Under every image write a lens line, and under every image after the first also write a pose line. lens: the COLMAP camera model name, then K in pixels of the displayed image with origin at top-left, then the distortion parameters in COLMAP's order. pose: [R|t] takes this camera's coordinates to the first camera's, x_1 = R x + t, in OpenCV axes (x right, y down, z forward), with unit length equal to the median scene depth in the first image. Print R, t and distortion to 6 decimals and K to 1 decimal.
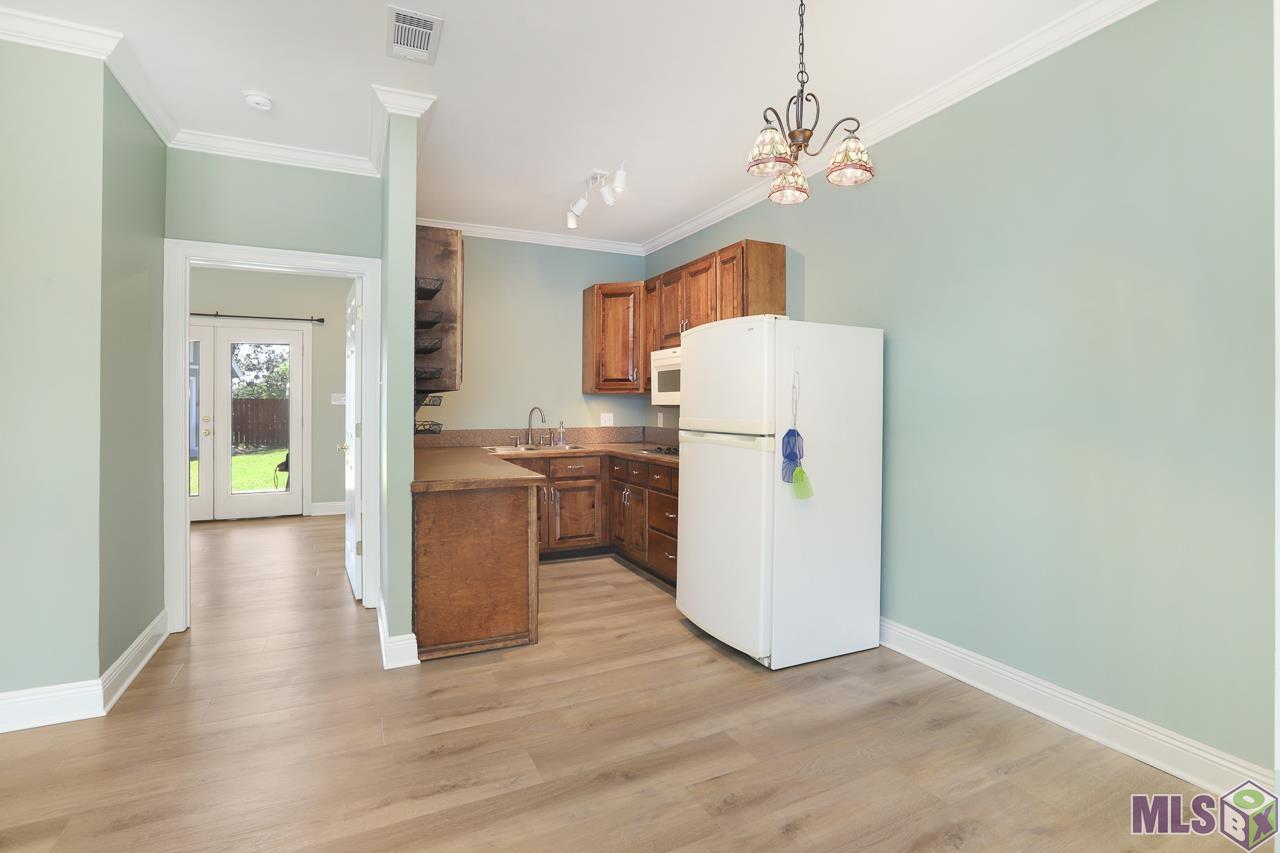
lens RADIAL K [[598.3, 0, 637.8], [0, 598.3, 412.2], [0, 0, 1]] dist [-0.041110, 0.017941]
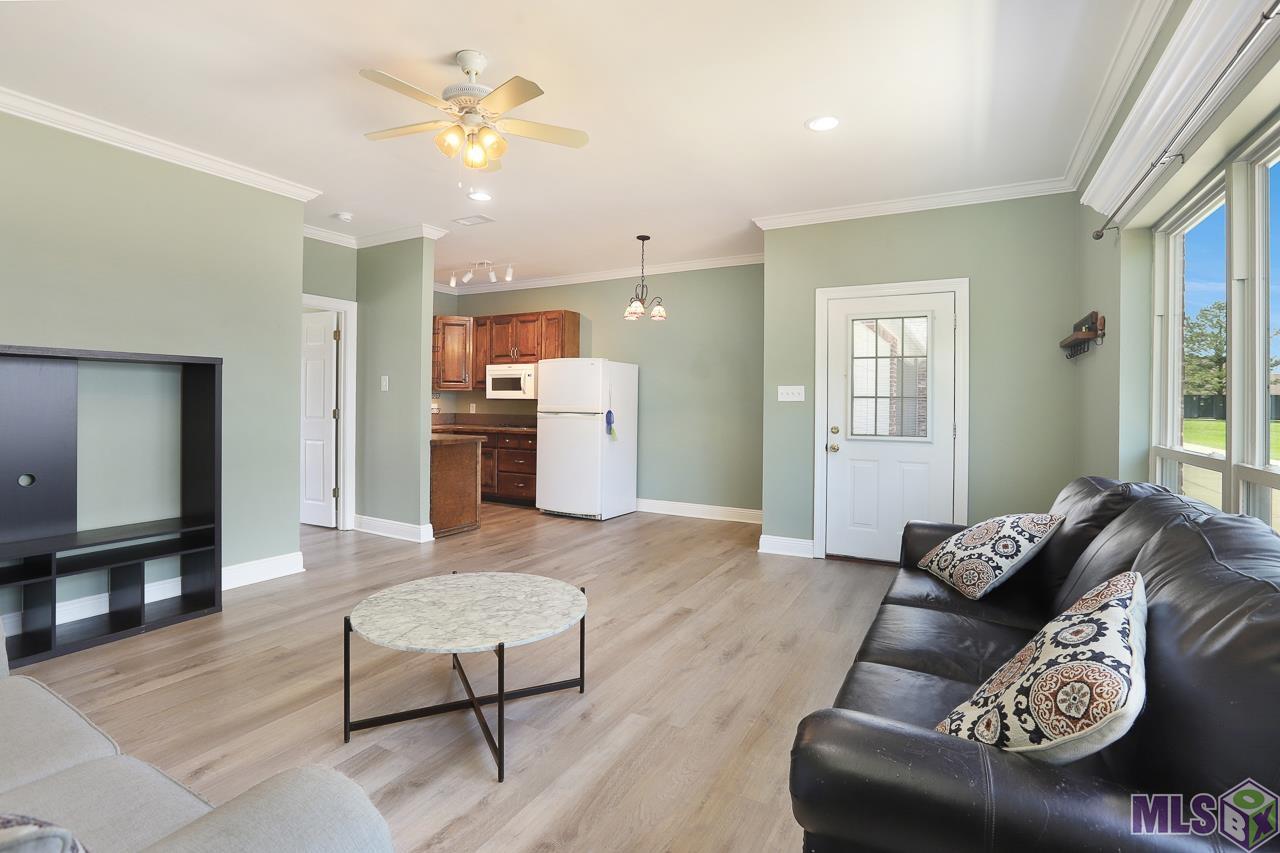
lens RADIAL K [[598.3, 0, 637.8], [0, 598.3, 412.2], [0, 0, 1]] dist [-0.041110, 0.017941]
pose [[0.818241, -0.004550, 0.574858, -0.754807], [-0.000728, 0.999960, 0.008951, 0.013366], [-0.574876, -0.007743, 0.818204, -0.709950]]
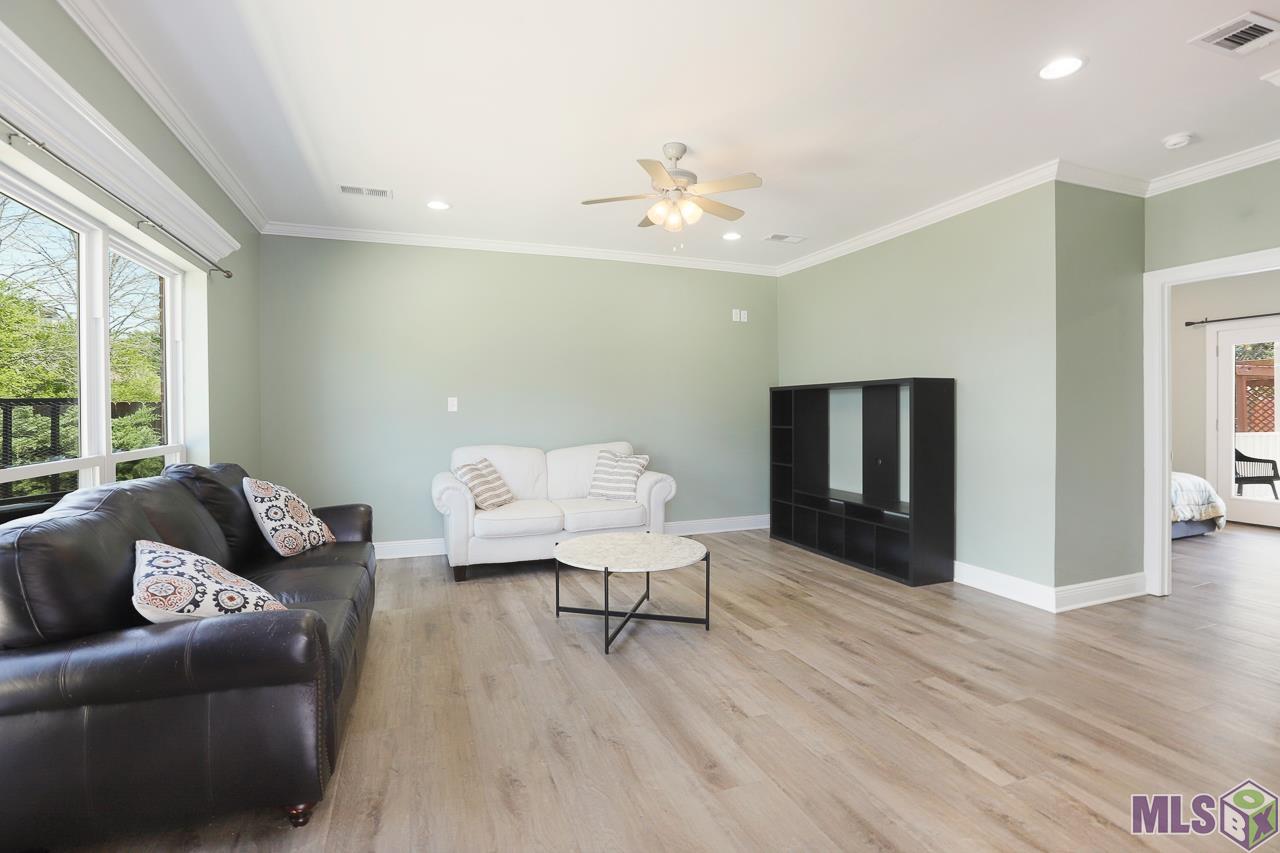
lens RADIAL K [[603.9, 0, 637.0], [0, 603.9, 419.5], [0, 0, 1]] dist [-0.070692, 0.031954]
pose [[-0.101347, 0.010178, -0.994799, 0.472079], [-0.009892, 0.999888, 0.011238, 0.010189], [0.994802, 0.010979, -0.101235, 0.052675]]
